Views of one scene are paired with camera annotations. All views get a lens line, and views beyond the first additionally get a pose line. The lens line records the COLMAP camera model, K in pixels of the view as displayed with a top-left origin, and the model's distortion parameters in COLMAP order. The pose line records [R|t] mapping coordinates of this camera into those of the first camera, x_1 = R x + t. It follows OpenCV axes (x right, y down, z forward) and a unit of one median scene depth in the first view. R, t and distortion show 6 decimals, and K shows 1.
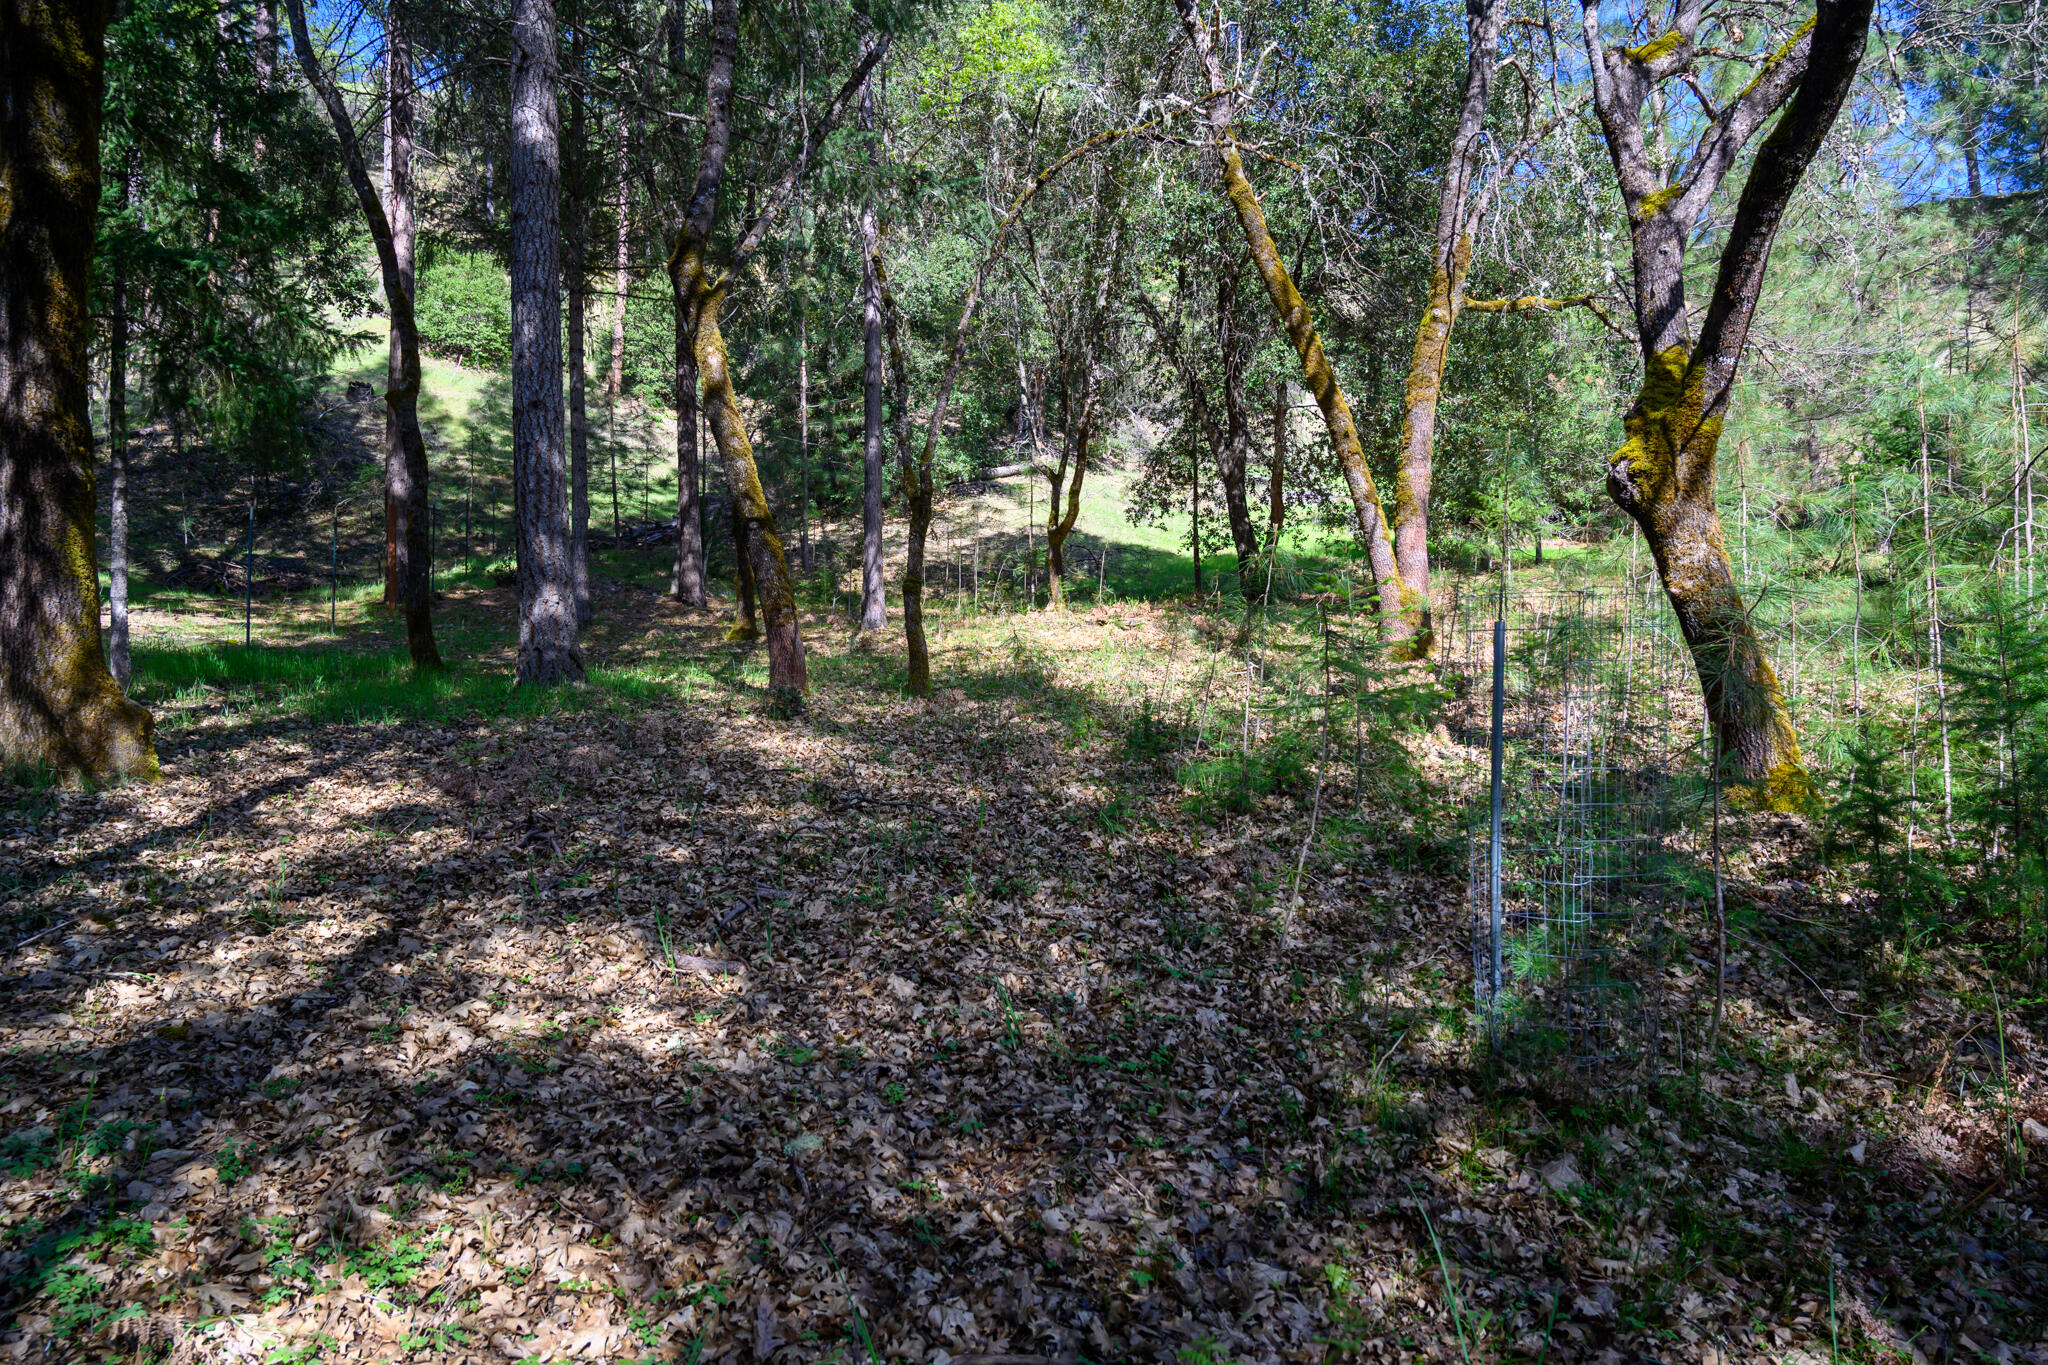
lens RADIAL K [[1375.9, 0, 1030.8], [0, 1375.9, 692.5], [0, 0, 1]] dist [-0.000289, -0.001060]
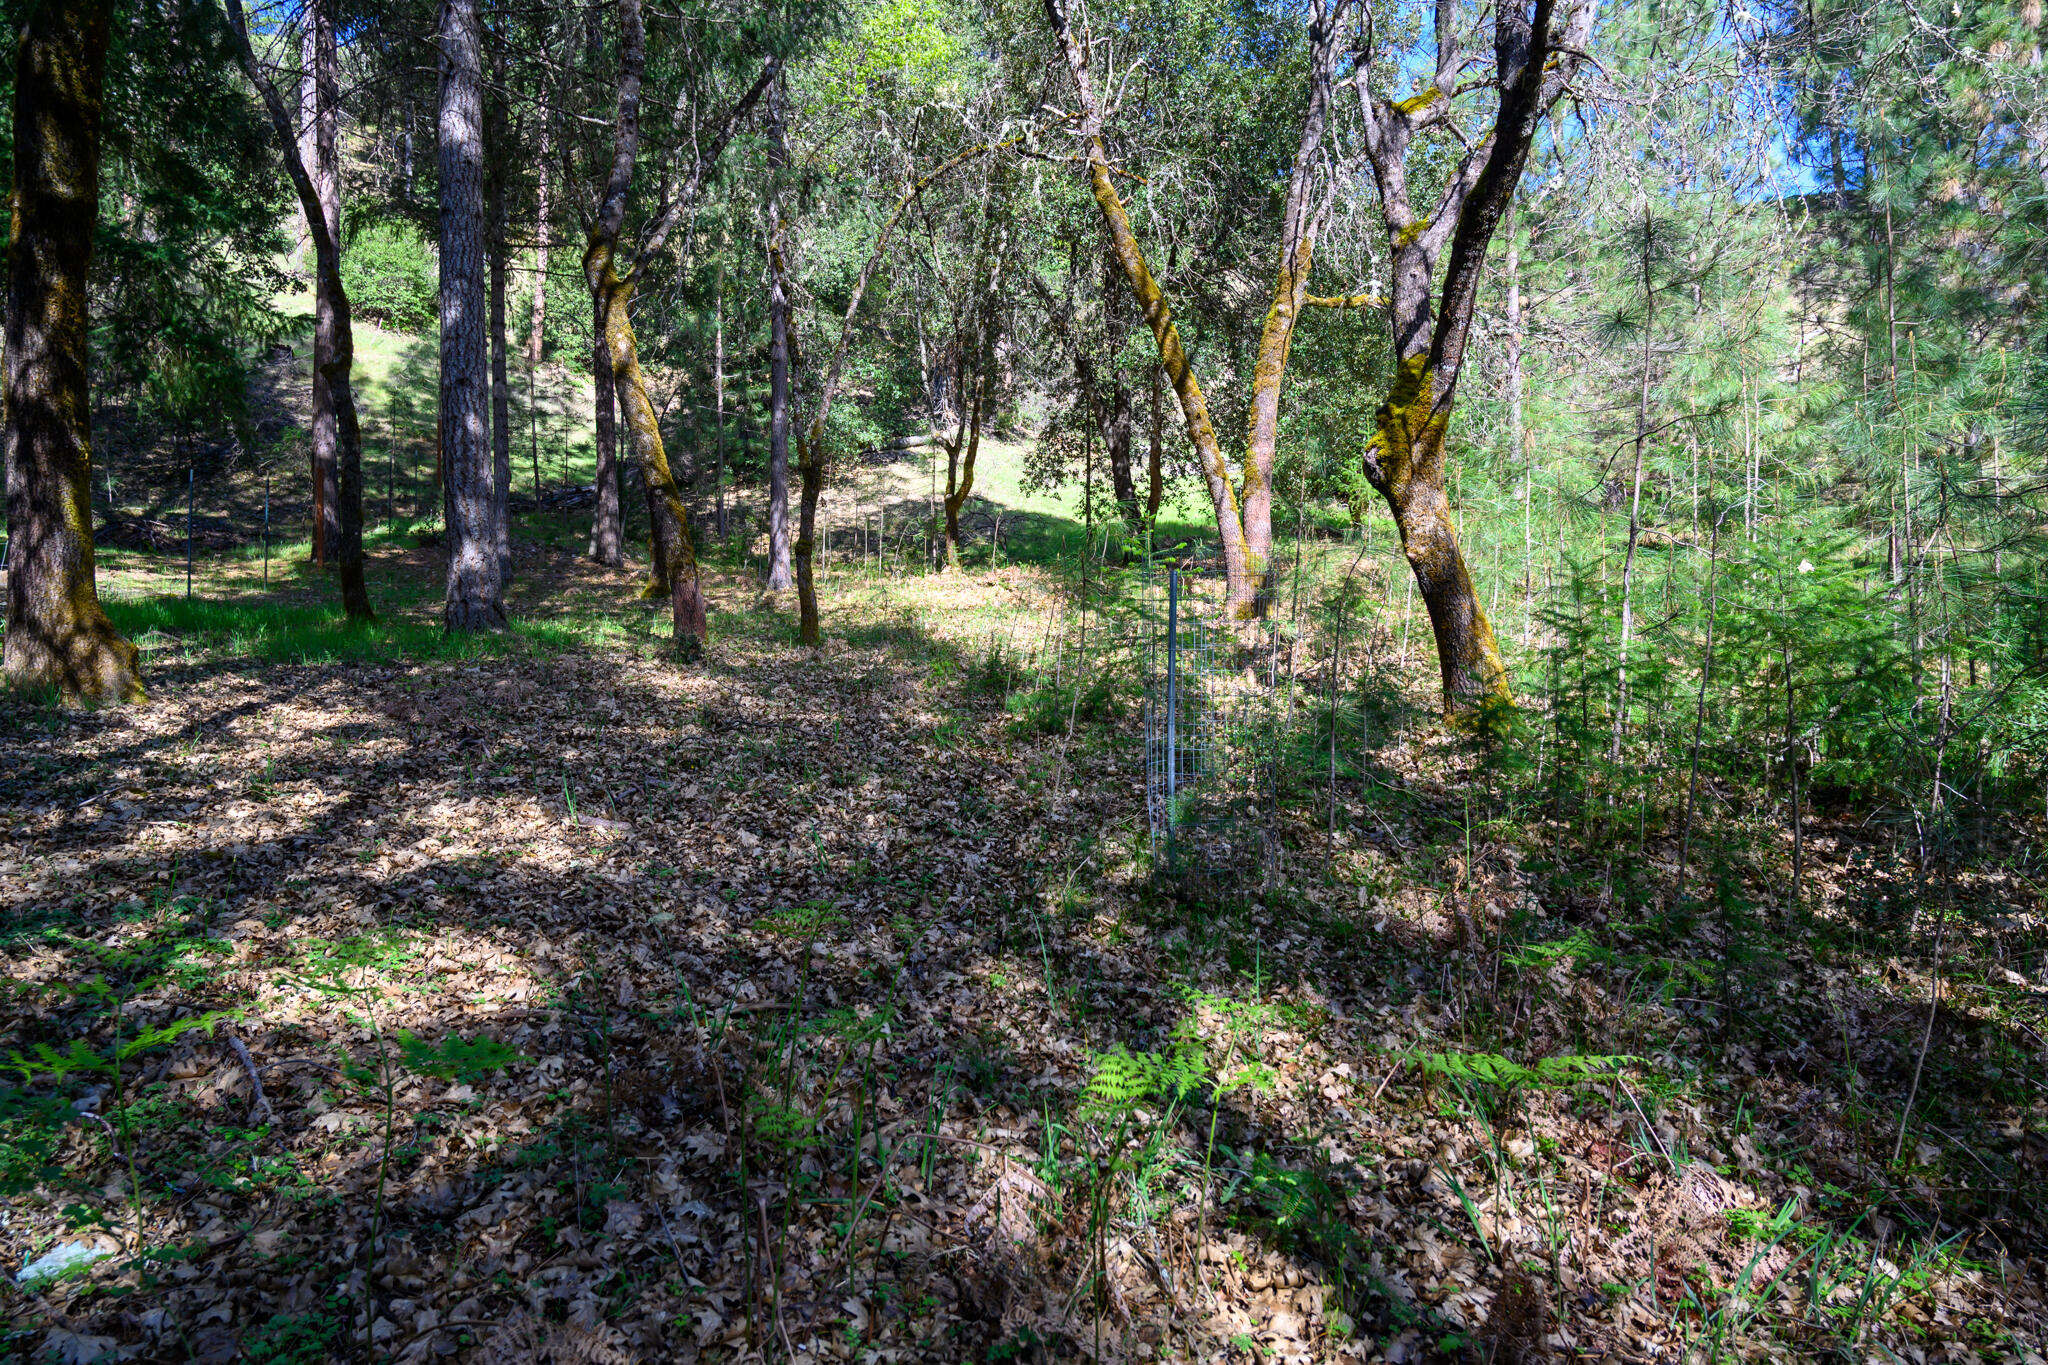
lens RADIAL K [[1411.0, 0, 1034.4], [0, 1411.0, 685.6], [0, 0, 1]] dist [0.002413, -0.000395]
pose [[0.998934, 0.004560, 0.045936, 0.045127], [-0.005269, 0.999869, 0.015328, 0.014927], [-0.045860, -0.015554, 0.998827, -0.145590]]
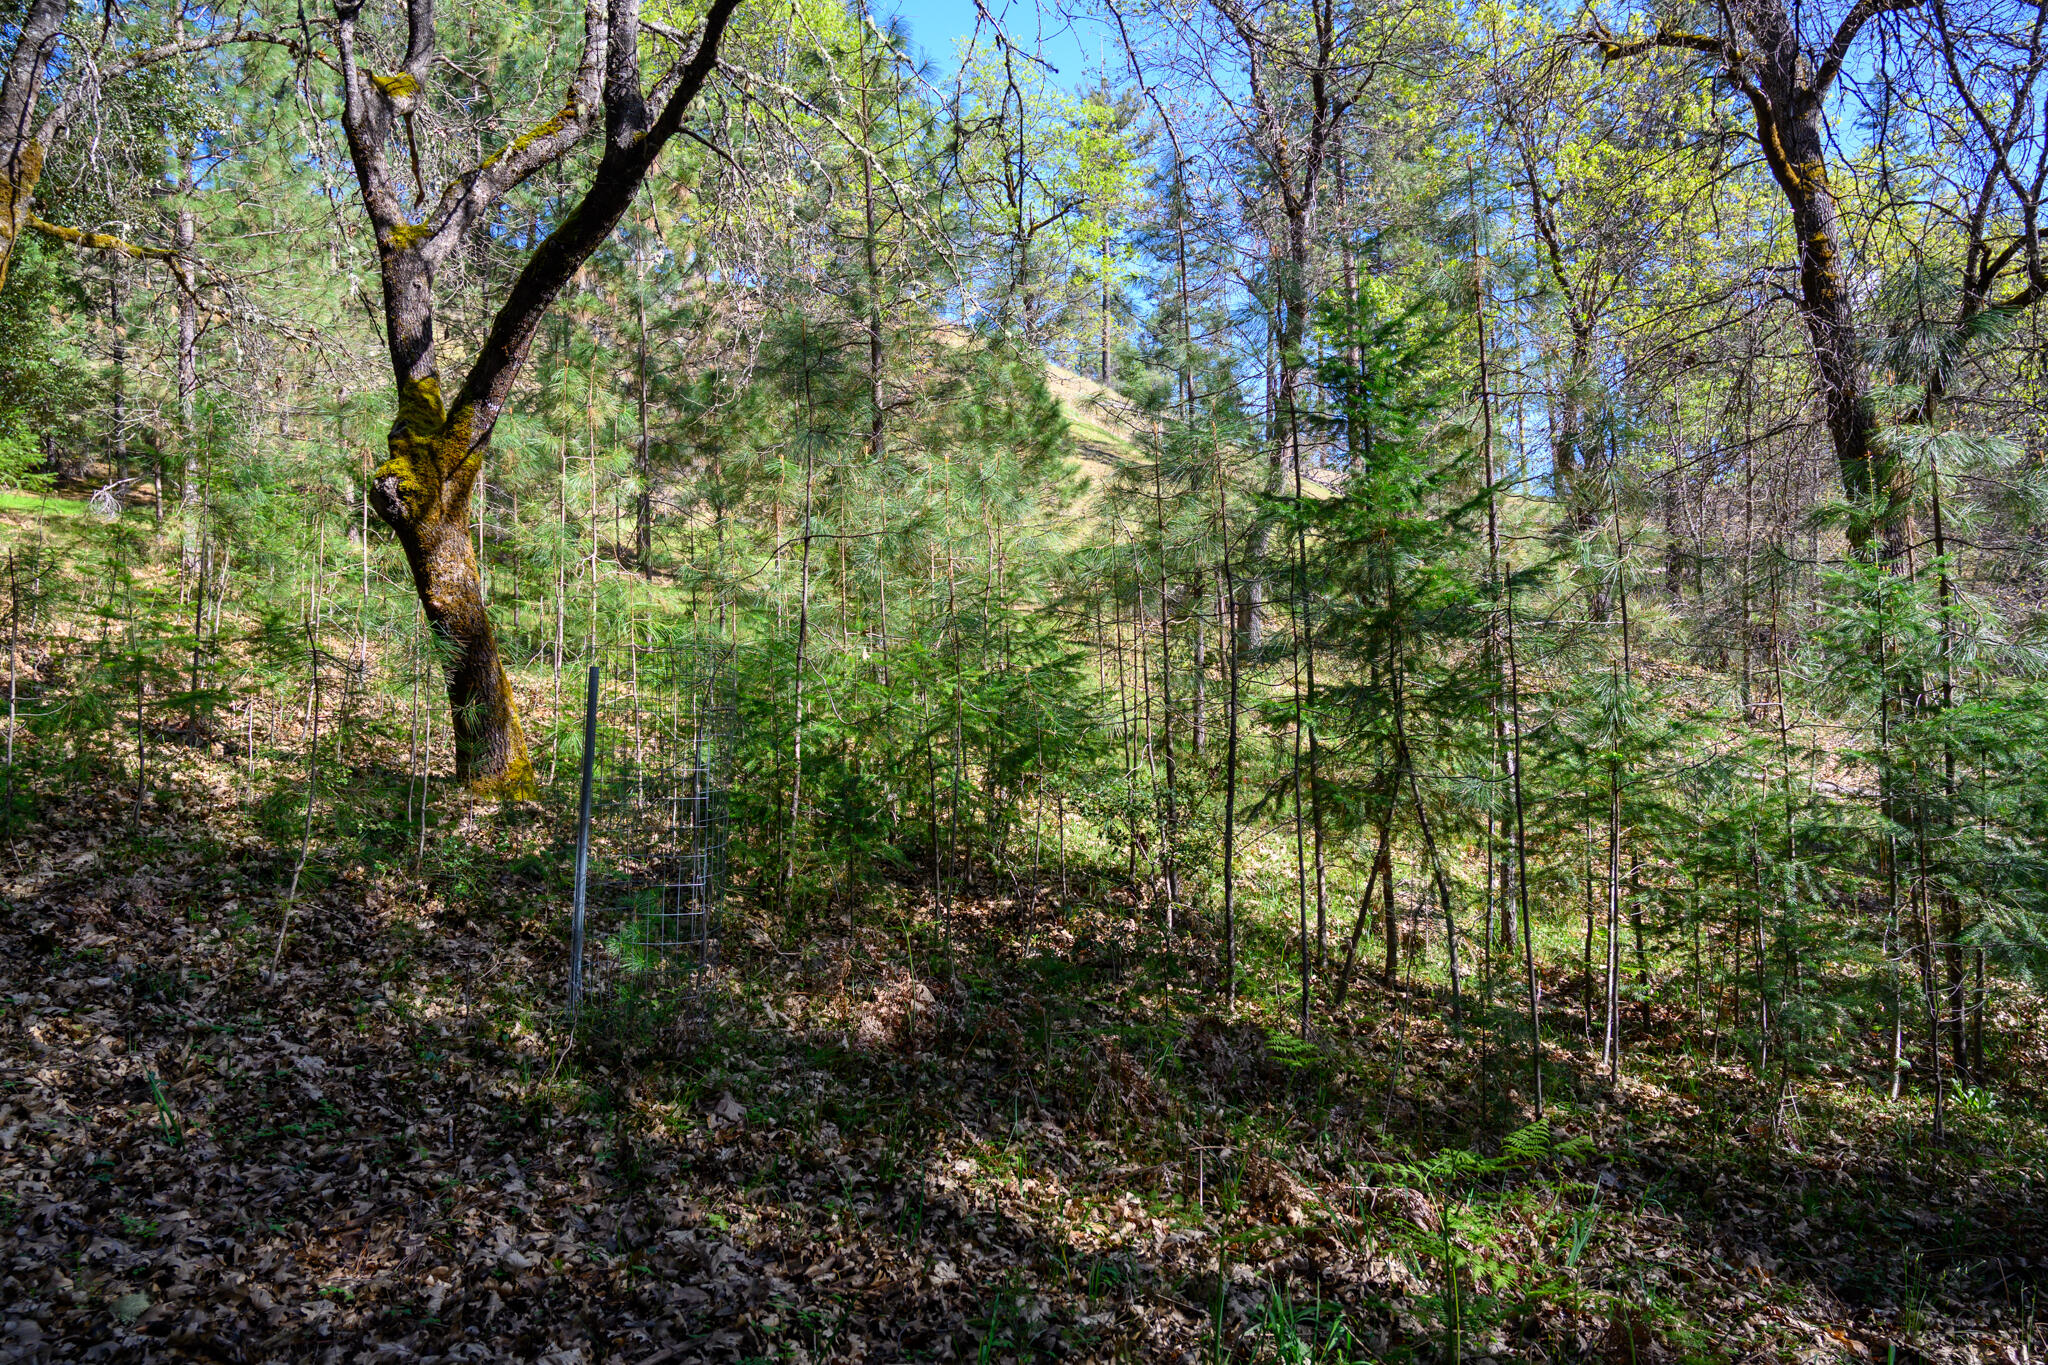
lens RADIAL K [[1377.4, 0, 1032.0], [0, 1377.4, 688.7], [0, 0, 1]] dist [-0.003774, 0.003505]
pose [[0.440831, 0.004376, 0.897580, -0.185012], [-0.030811, 0.999473, 0.010260, -0.019270], [-0.897061, -0.032178, 0.440733, 0.051482]]
